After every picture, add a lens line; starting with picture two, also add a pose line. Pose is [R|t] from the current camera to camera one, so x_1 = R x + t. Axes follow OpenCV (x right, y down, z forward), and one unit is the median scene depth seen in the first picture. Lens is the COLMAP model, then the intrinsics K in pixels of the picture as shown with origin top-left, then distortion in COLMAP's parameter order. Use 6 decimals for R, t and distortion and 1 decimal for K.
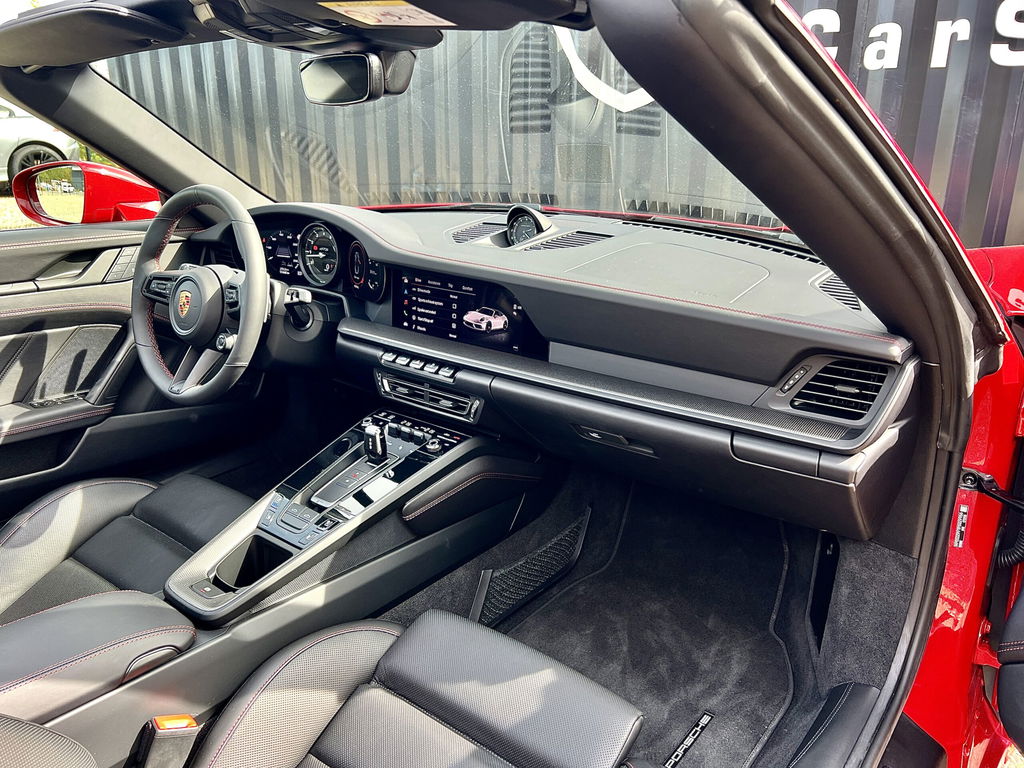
lens RADIAL K [[767.7, 0, 510.7], [0, 767.7, 372.8], [0, 0, 1]] dist [-0.001530, 0.002643]
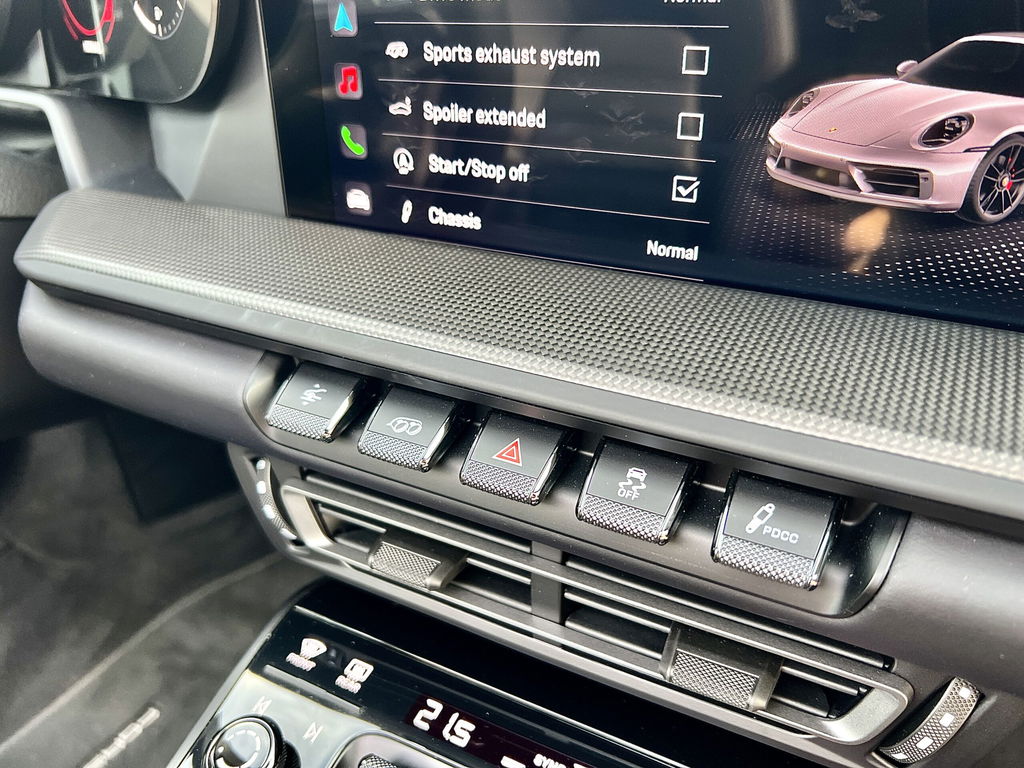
lens RADIAL K [[777.3, 0, 519.4], [0, 777.3, 388.9], [0, 0, 1]] dist [-0.002739, -0.000894]
pose [[0.981913, -0.119802, 0.146607, -0.124855], [0.086908, 0.973147, 0.213149, -0.052551], [-0.168206, -0.196553, 0.965957, 0.753458]]
